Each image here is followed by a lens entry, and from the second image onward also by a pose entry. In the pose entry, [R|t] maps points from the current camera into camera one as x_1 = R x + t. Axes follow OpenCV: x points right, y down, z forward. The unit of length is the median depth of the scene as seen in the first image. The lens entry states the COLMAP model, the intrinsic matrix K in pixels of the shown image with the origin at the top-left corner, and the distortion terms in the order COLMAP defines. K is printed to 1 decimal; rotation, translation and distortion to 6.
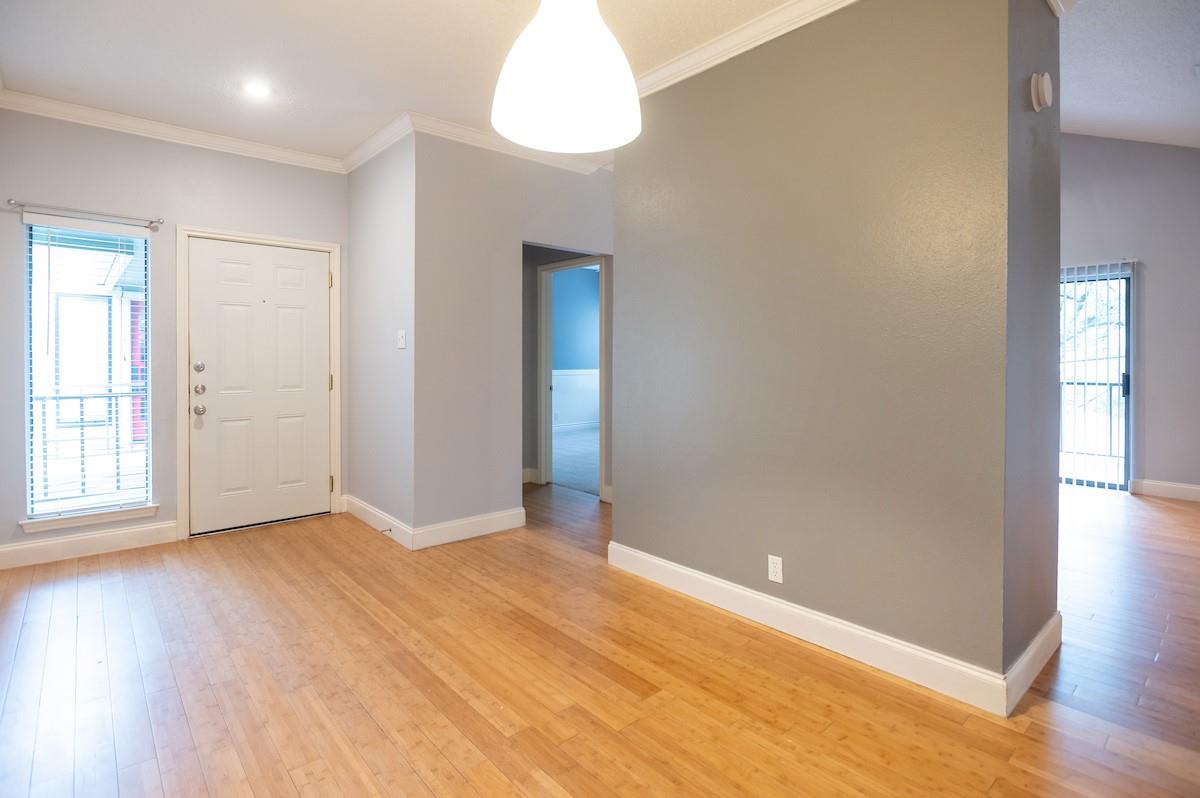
lens RADIAL K [[592.5, 0, 603.5], [0, 592.5, 362.6], [0, 0, 1]] dist [-0.010505, 0.000134]
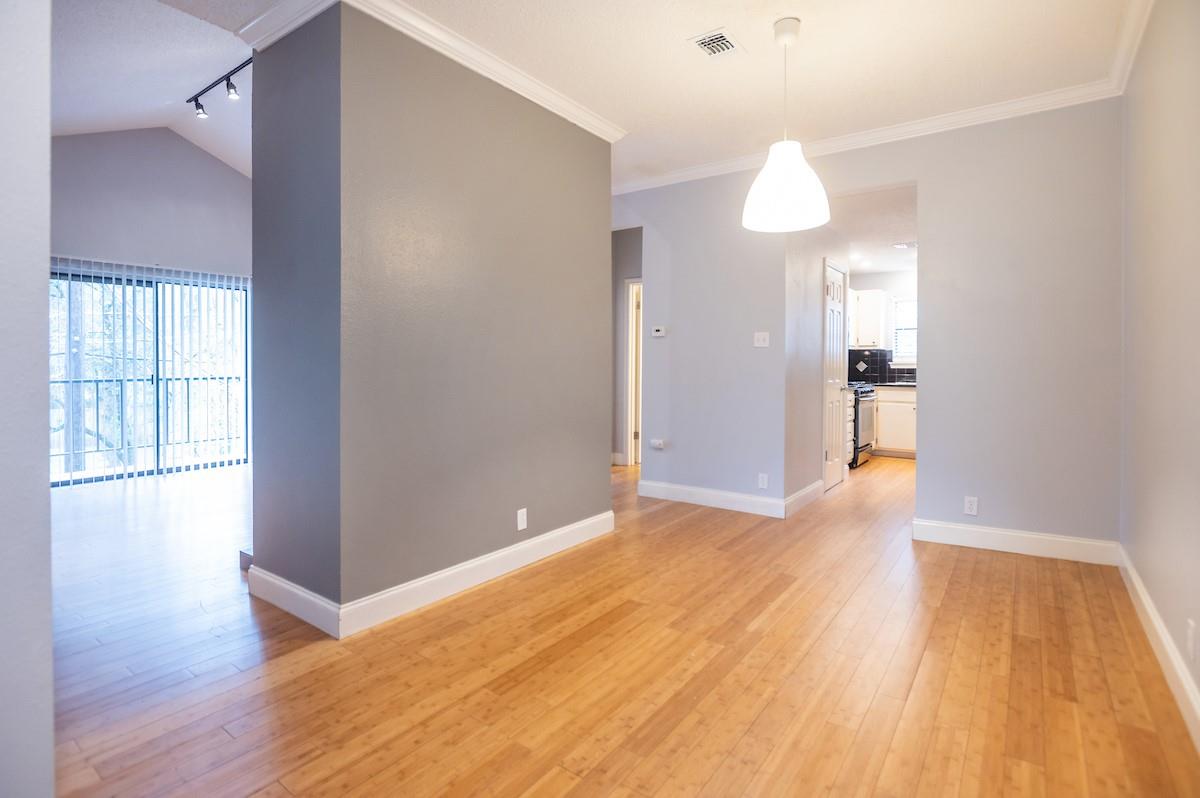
lens RADIAL K [[592.5, 0, 595.4], [0, 592.5, 368.8], [0, 0, 1]] dist [-0.010505, 0.000134]
pose [[-0.213375, -0.014109, 0.976868, -1.035020], [0.003694, 0.999877, 0.015249, 0.009348], [-0.976963, 0.006862, -0.213297, 1.186045]]
